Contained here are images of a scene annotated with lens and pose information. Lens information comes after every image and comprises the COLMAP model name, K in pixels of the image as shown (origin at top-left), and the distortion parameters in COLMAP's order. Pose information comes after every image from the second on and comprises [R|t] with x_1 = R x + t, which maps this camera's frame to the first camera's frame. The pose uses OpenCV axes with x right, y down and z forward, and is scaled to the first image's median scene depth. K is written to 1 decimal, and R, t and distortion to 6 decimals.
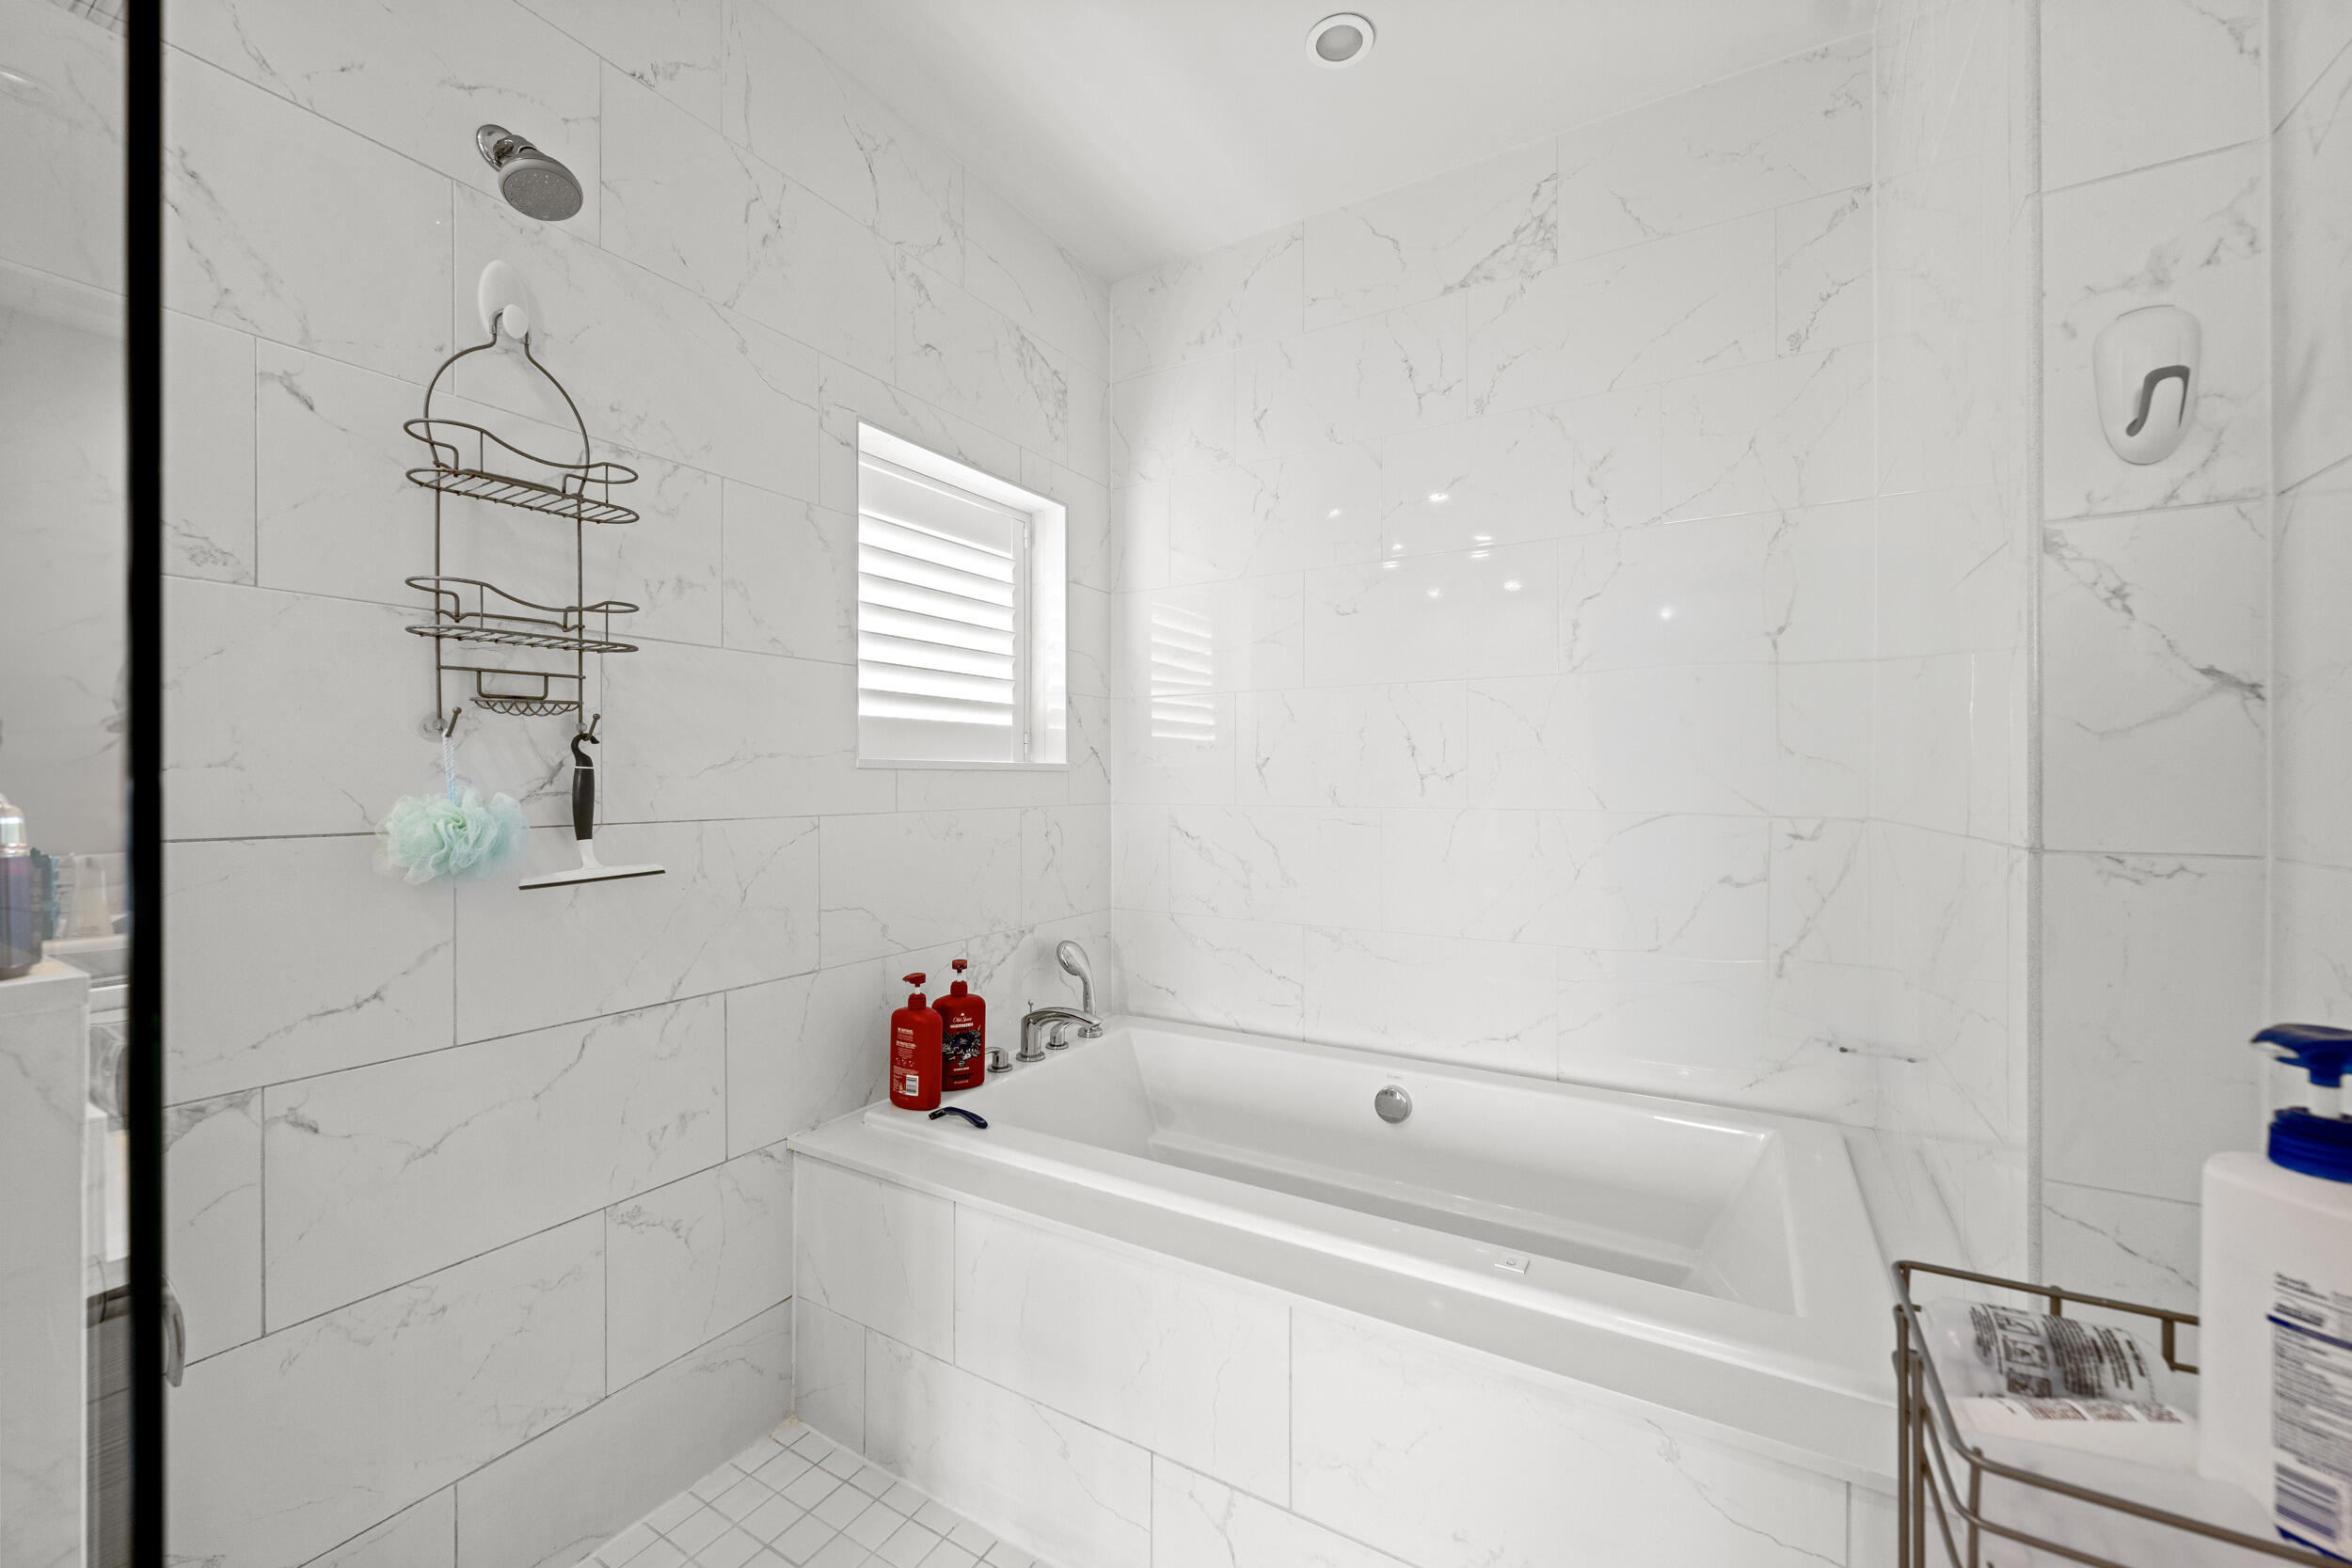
lens RADIAL K [[919.9, 0, 1176.0], [0, 919.9, 784.0], [0, 0, 1]] dist [-0.000811, -0.000262]
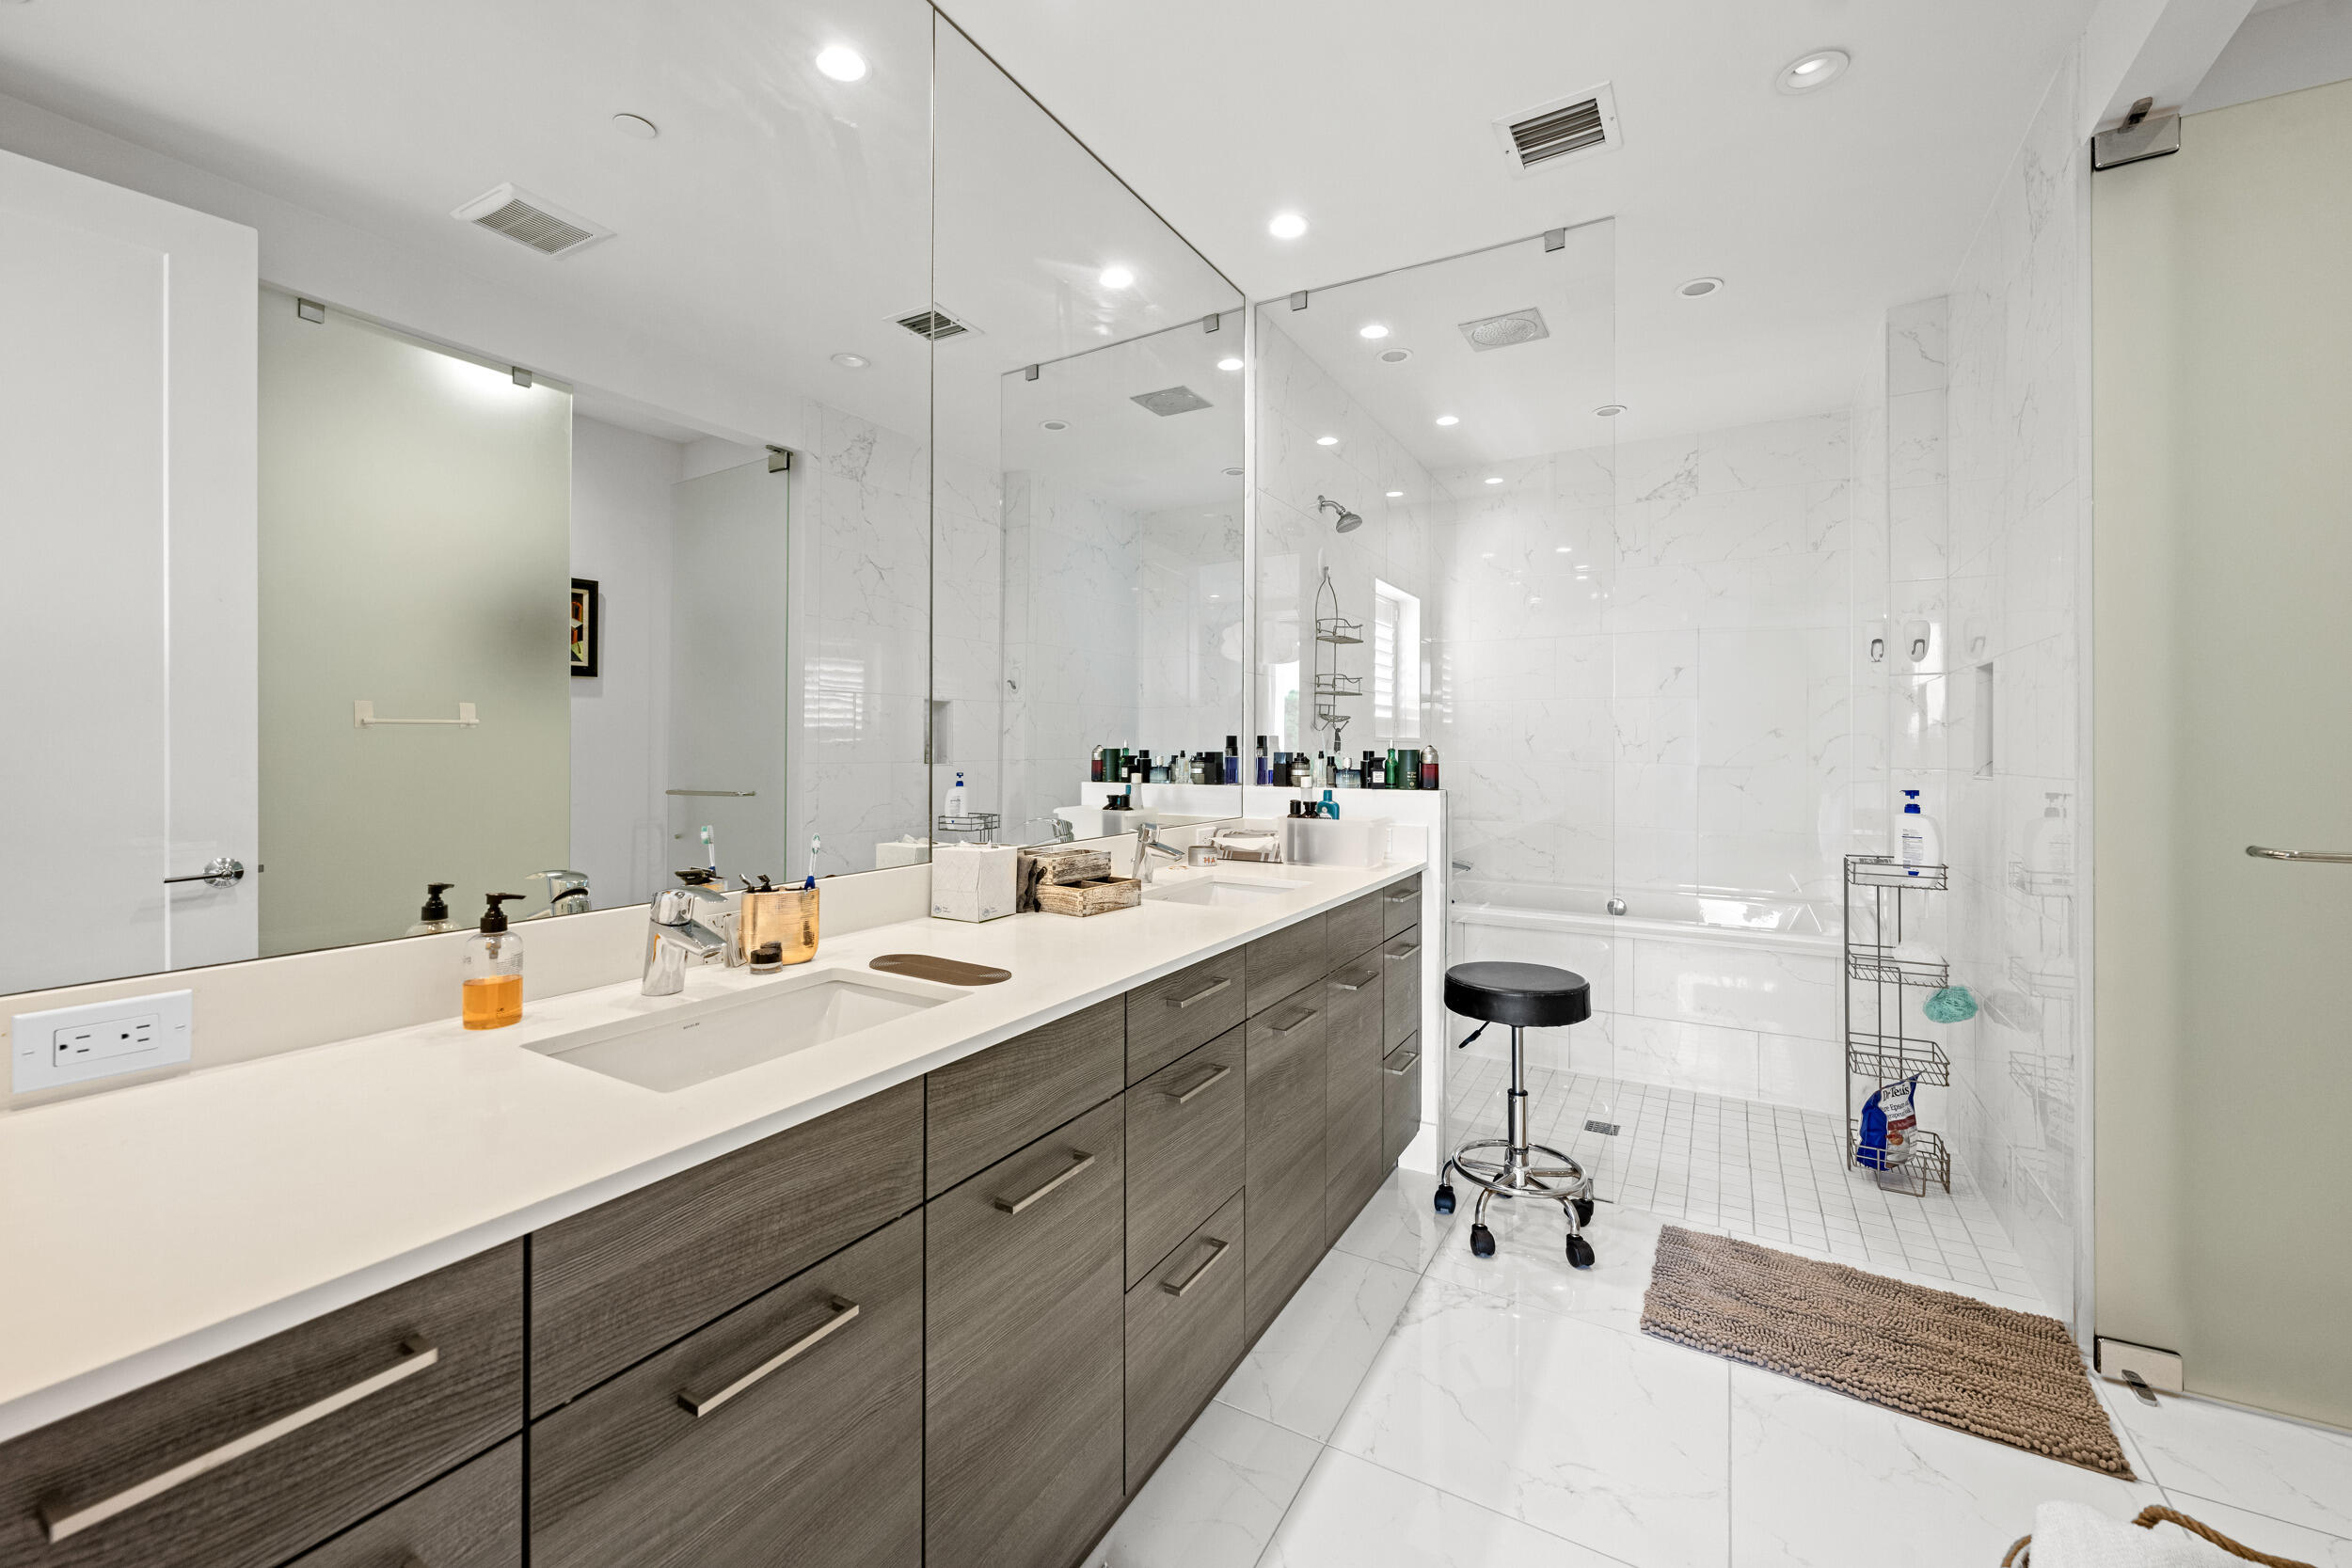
lens RADIAL K [[922.1, 0, 1170.1], [0, 922.1, 753.8], [0, 0, 1]] dist [-0.000506, -0.000052]
pose [[0.999994, -0.000763, -0.003427, -0.752381], [0.000774, 0.999994, 0.003358, 0.004571], [0.003425, -0.003361, 0.999988, -1.057019]]
